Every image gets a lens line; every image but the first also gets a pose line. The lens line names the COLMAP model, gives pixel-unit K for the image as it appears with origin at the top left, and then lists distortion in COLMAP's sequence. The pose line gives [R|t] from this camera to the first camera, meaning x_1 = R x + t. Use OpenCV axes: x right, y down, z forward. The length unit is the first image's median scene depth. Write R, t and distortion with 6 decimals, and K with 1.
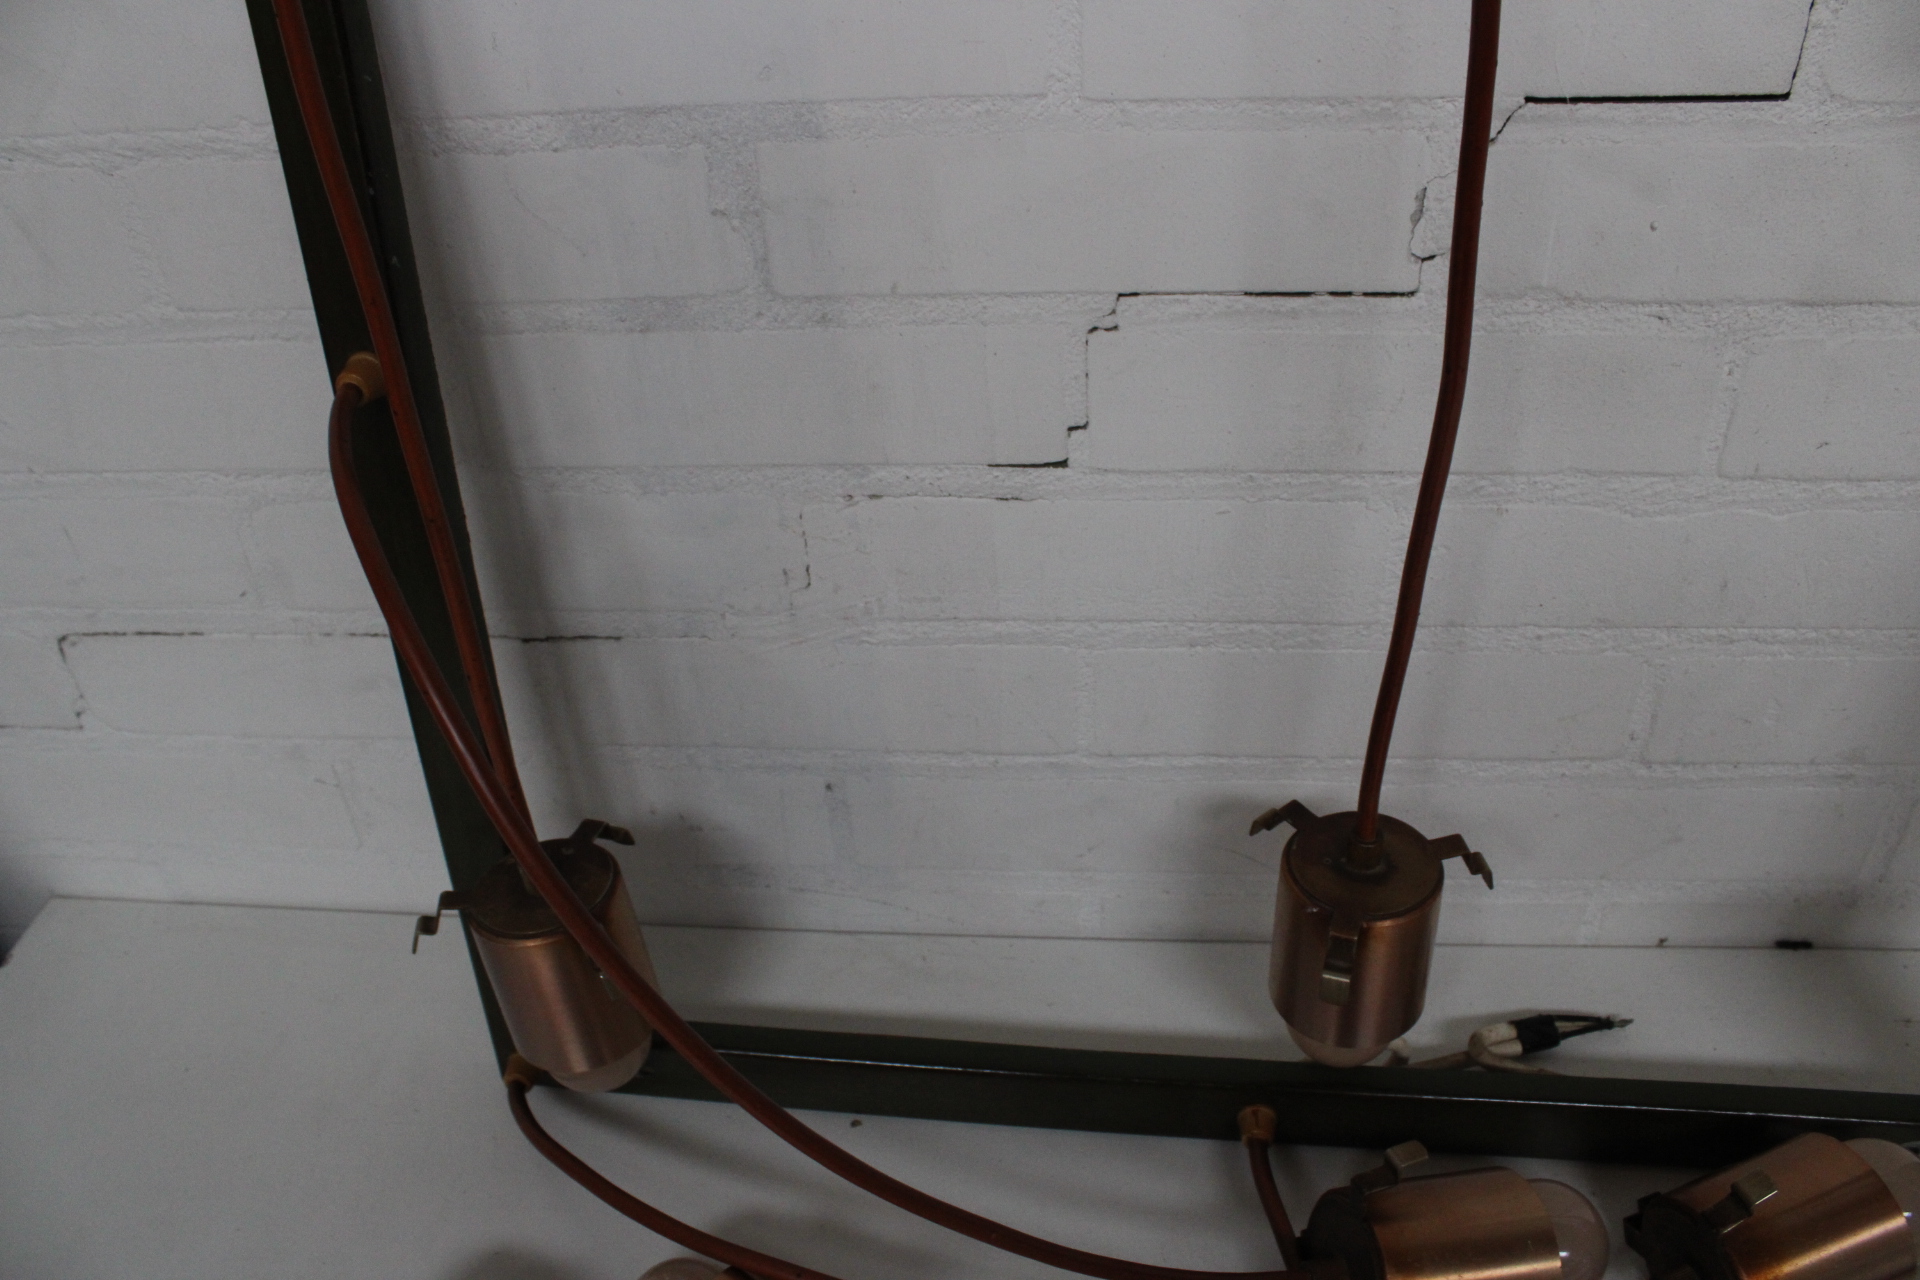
lens RADIAL K [[1567.3, 0, 953.7], [0, 1567.3, 630.9], [0, 0, 1]] dist [-0.175753, 0.148538]
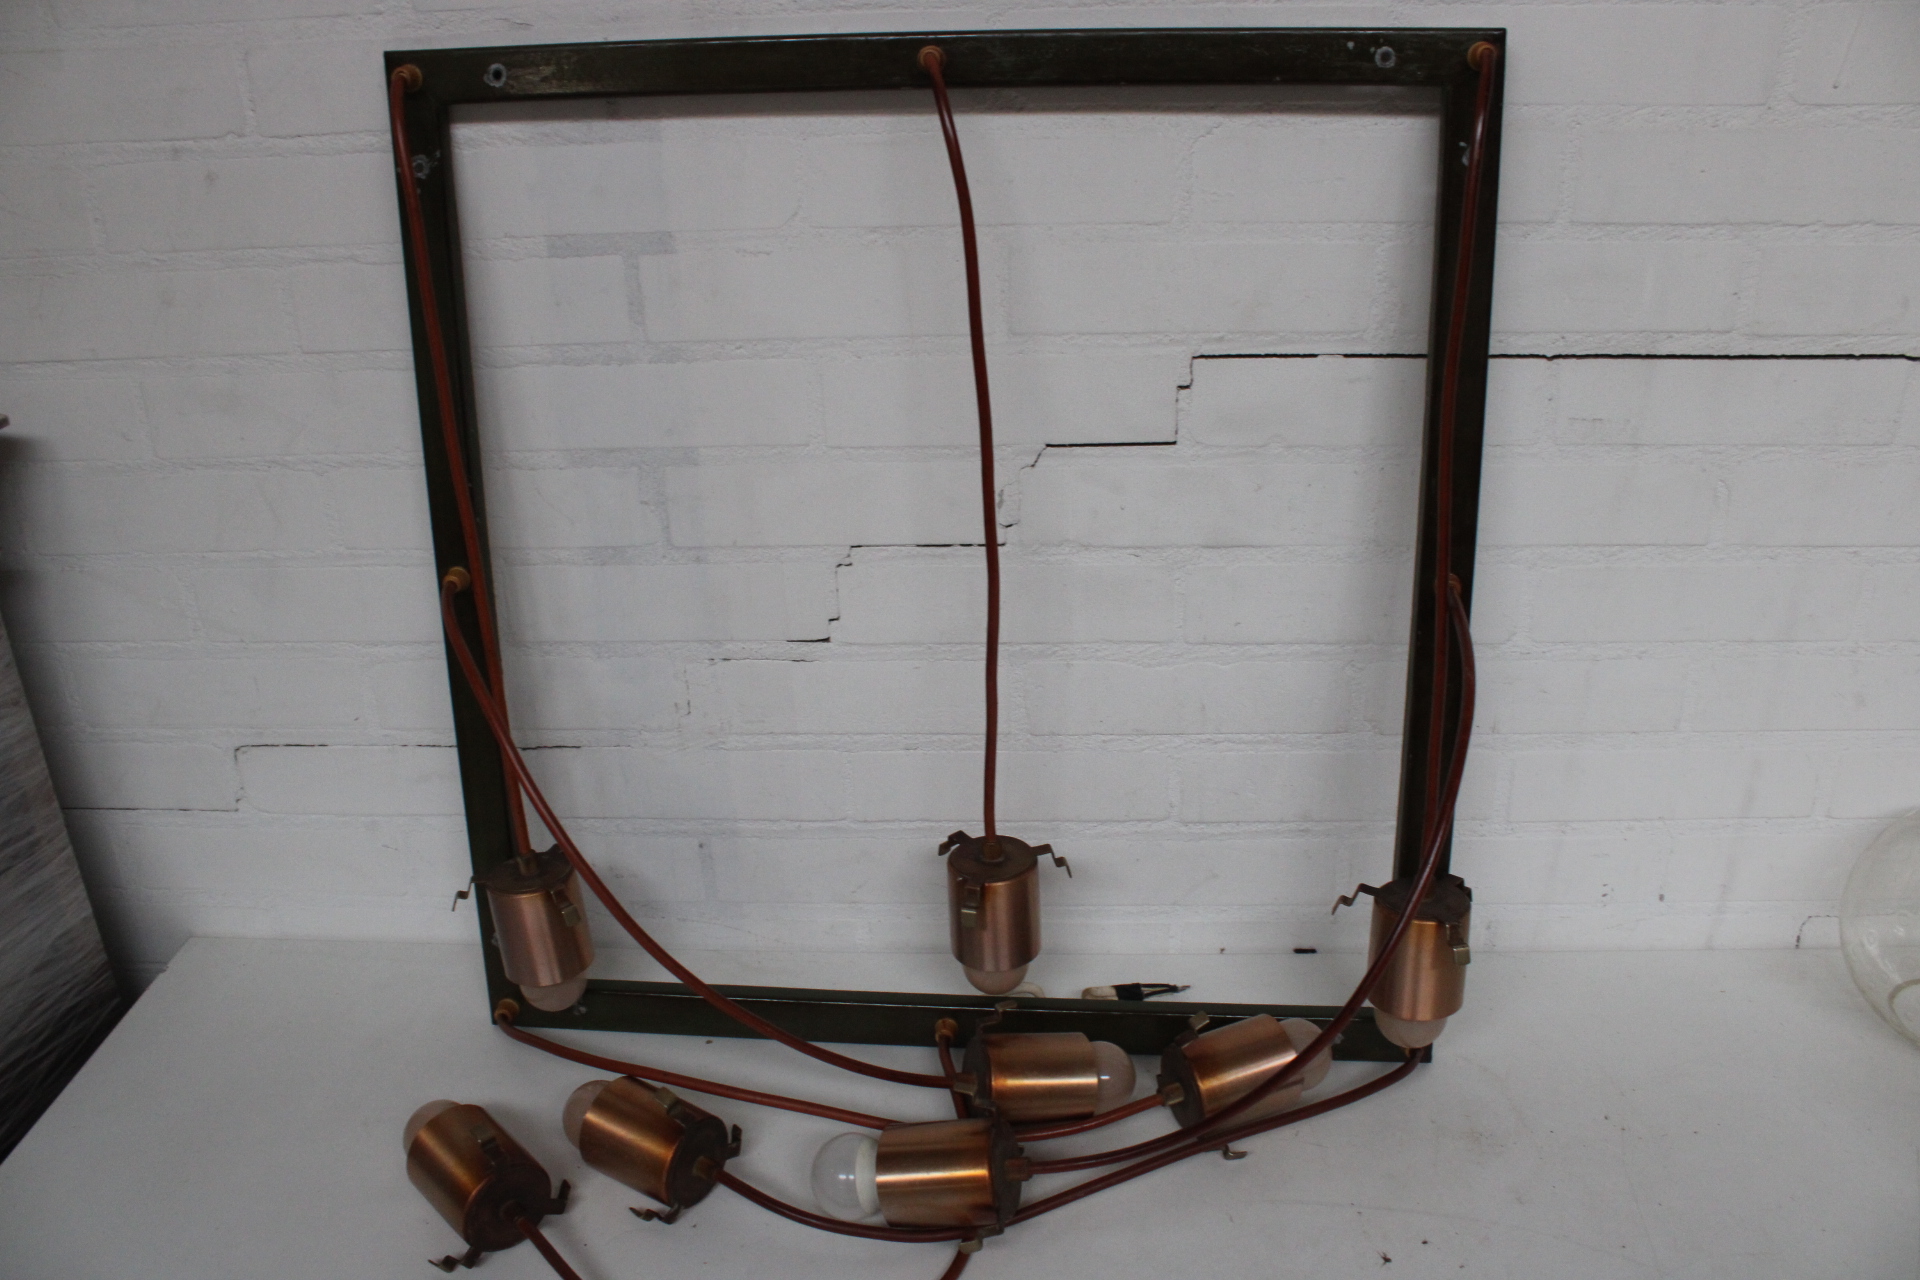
lens RADIAL K [[1589.3, 0, 960.6], [0, 1589.3, 626.2], [0, 0, 1]] dist [-0.173513, 0.161358]
pose [[0.999228, 0.008131, 0.038441, 0.159723], [0.000514, 0.975565, -0.219710, 0.296783], [-0.039288, 0.219560, 0.974808, -0.856331]]
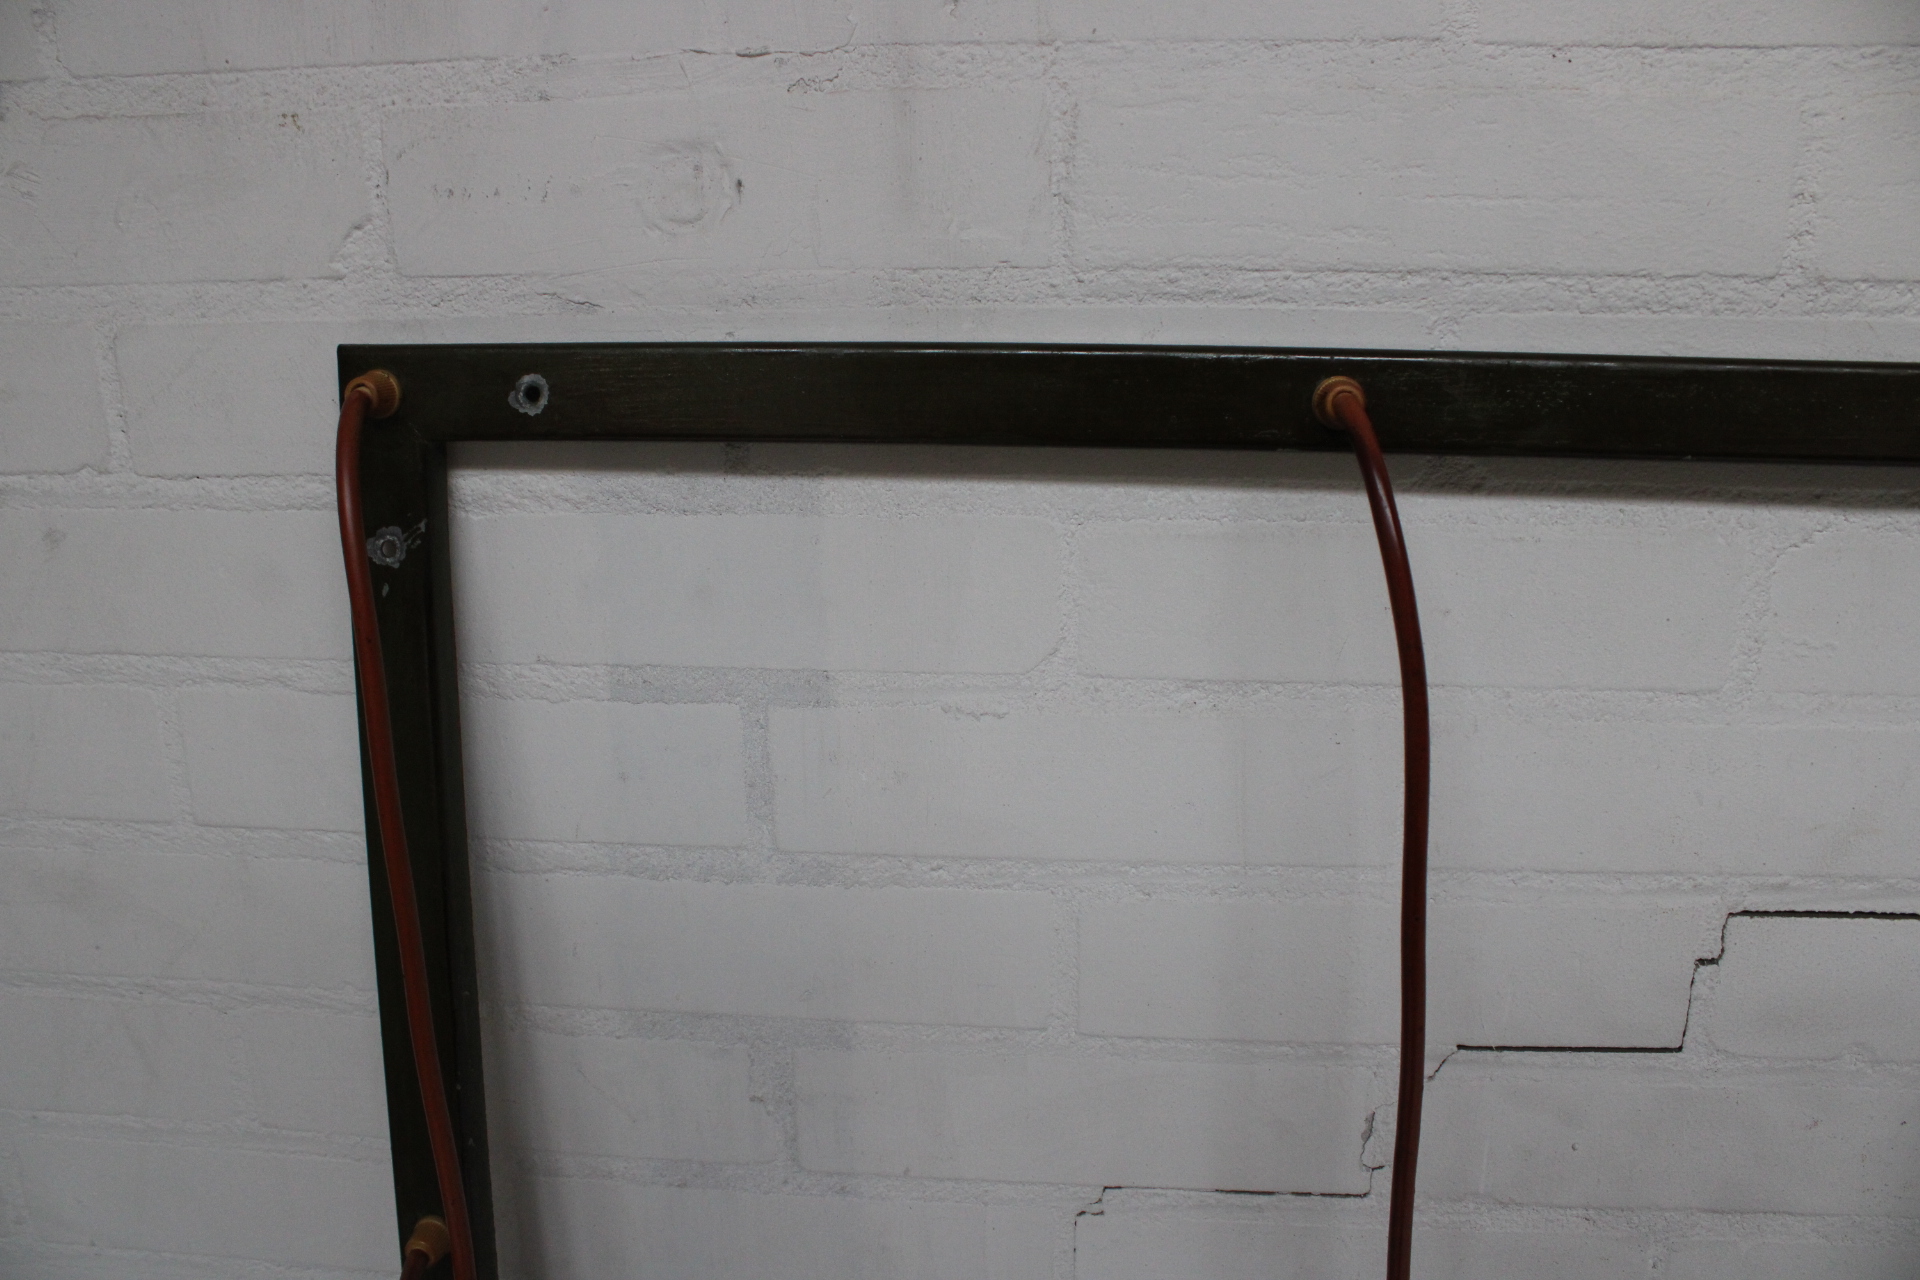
lens RADIAL K [[1567.3, 0, 953.7], [0, 1567.3, 630.9], [0, 0, 1]] dist [-0.175753, 0.148538]
pose [[0.999021, 0.044159, -0.002492, -0.018095], [-0.042377, 0.939519, -0.339865, -0.204124], [-0.012667, 0.339638, 0.940471, -0.179970]]
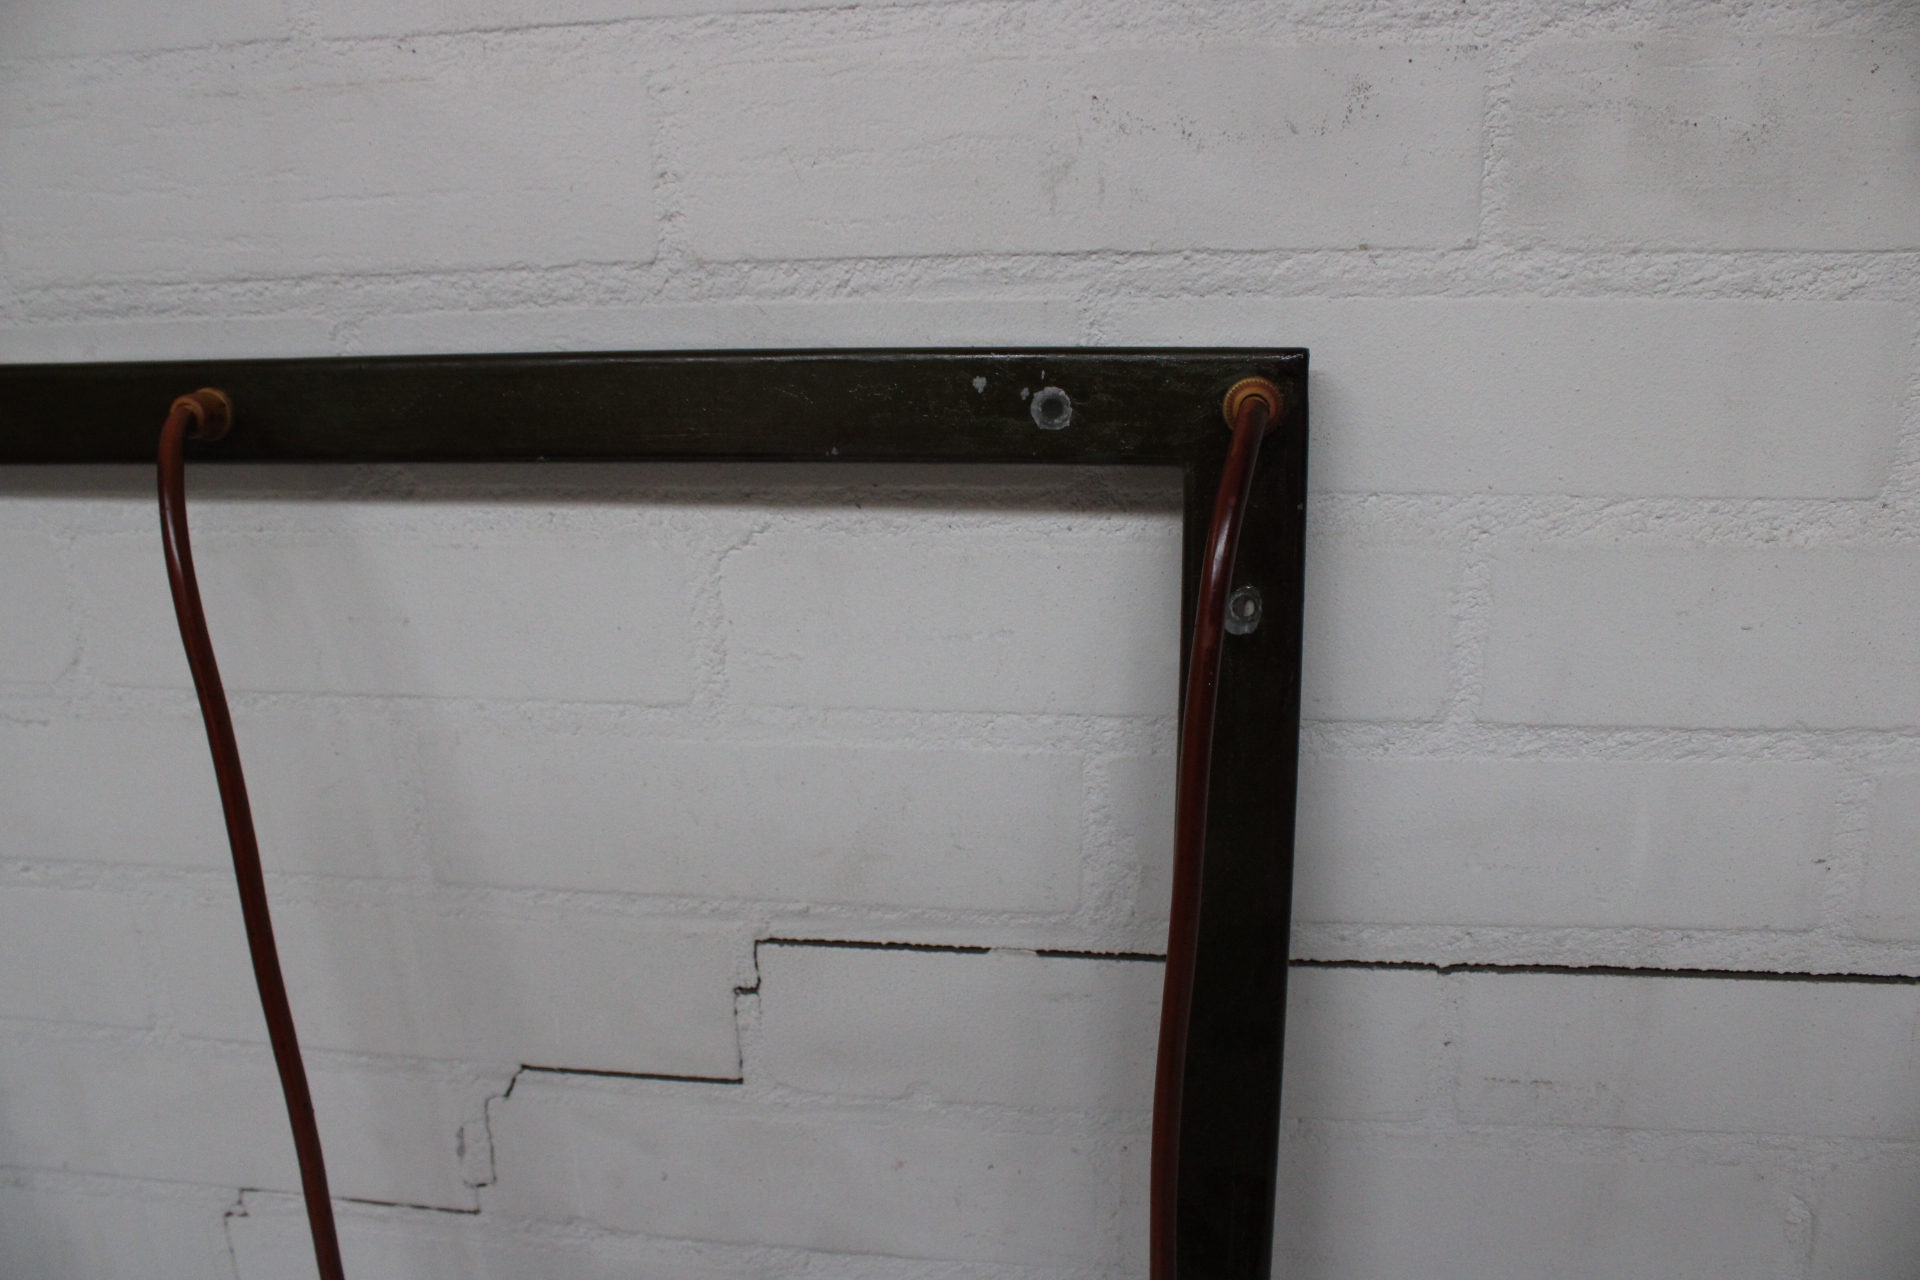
lens RADIAL K [[1567.3, 0, 953.7], [0, 1567.3, 630.9], [0, 0, 1]] dist [-0.175753, 0.148538]
pose [[0.997776, 0.040177, -0.053186, 0.644413], [-0.055661, 0.941206, -0.333216, -0.253960], [0.036672, 0.335435, 0.941349, -0.152659]]
